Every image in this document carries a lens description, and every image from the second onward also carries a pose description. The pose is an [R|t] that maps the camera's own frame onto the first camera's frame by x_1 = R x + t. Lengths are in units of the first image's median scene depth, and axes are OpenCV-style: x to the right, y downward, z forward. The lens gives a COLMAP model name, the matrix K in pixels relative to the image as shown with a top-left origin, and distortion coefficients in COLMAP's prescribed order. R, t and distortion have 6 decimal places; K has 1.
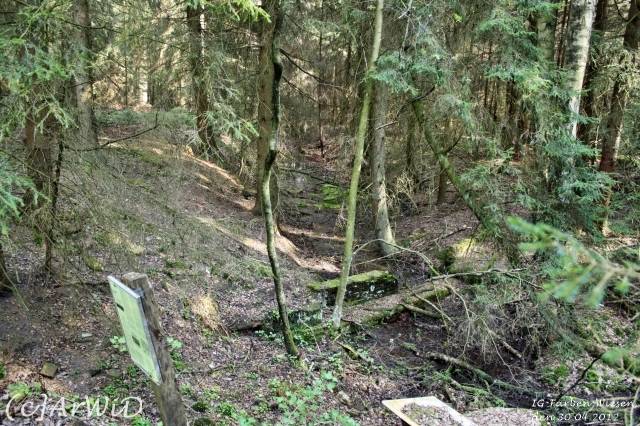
lens RADIAL K [[543.1, 0, 318.6], [0, 543.1, 210.9], [0, 0, 1]] dist [-0.137949, 0.075441]
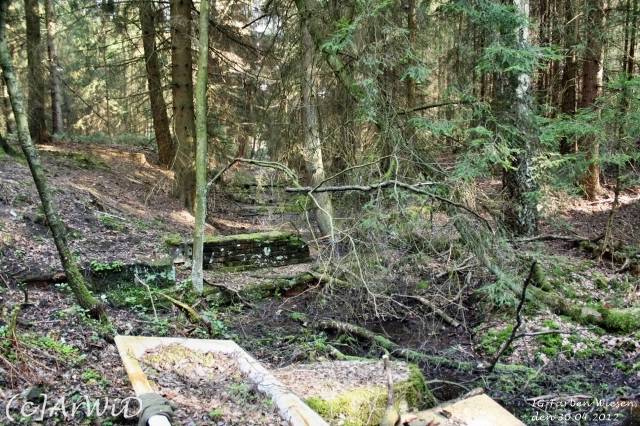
lens RADIAL K [[543.1, 0, 321.8], [0, 543.1, 212.7], [0, 0, 1]] dist [-0.137949, 0.075441]
pose [[0.998150, -0.043709, -0.042257, 0.242114], [0.039645, 0.994909, -0.092650, 0.187604], [0.046091, 0.090803, 0.994802, 0.284217]]
